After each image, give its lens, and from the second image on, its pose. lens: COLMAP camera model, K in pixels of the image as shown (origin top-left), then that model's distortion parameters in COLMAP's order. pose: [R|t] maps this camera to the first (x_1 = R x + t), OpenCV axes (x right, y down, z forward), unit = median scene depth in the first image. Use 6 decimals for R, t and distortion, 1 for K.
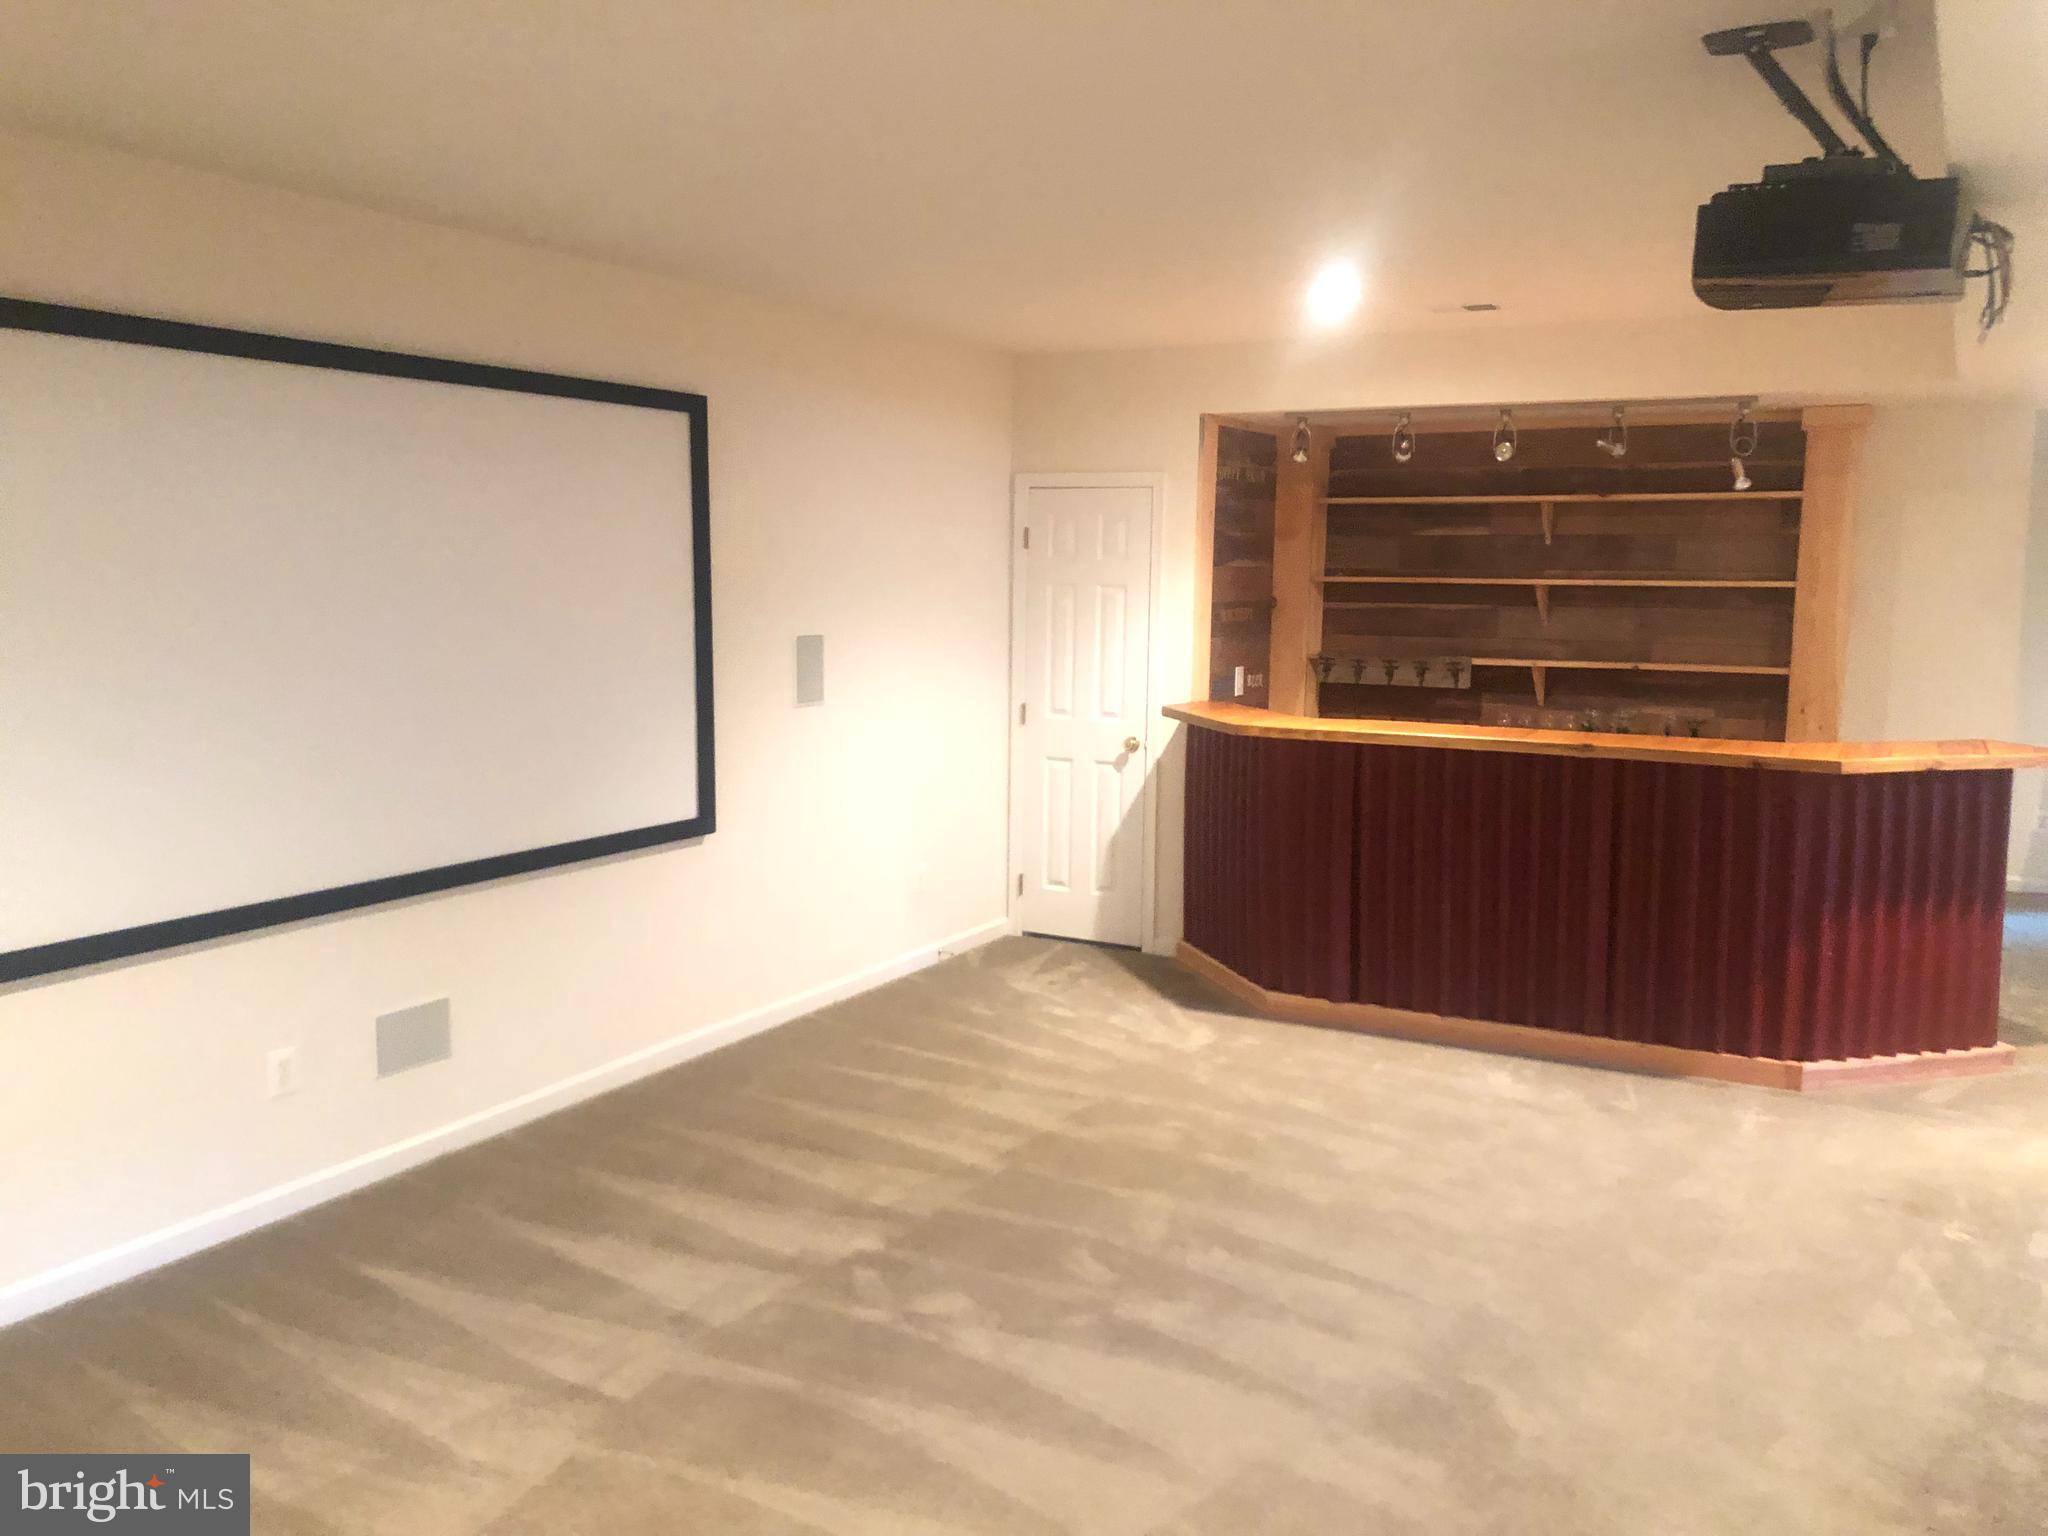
lens RADIAL K [[1699.0, 0, 1024.0], [0, 1699.0, 768.0], [0, 0, 1]] dist [-0.006939, 0.104564]
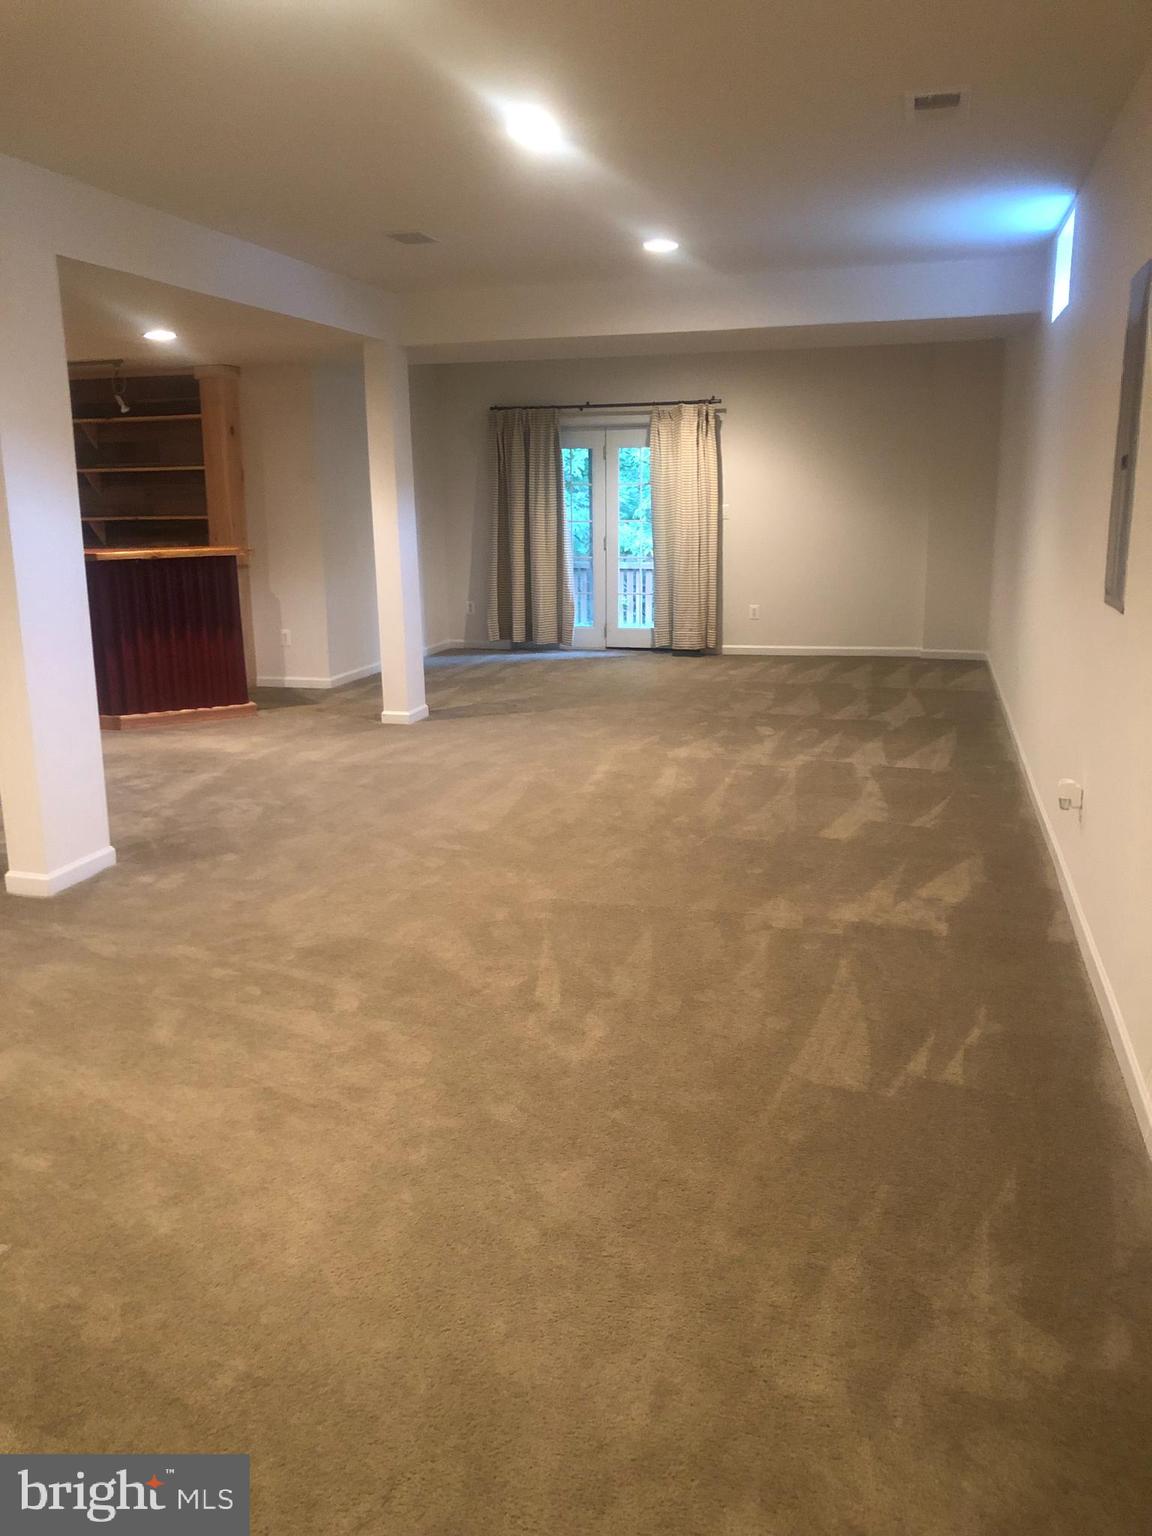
lens RADIAL K [[1274.2, 0, 576.0], [0, 1274.2, 768.0], [0, 0, 1]] dist [-0.006939, 0.104564]
pose [[0.968959, -0.080484, 0.233753, 0.538327], [0.057441, 0.992941, 0.103775, 0.097628], [-0.240455, -0.087126, 0.966742, -0.460098]]
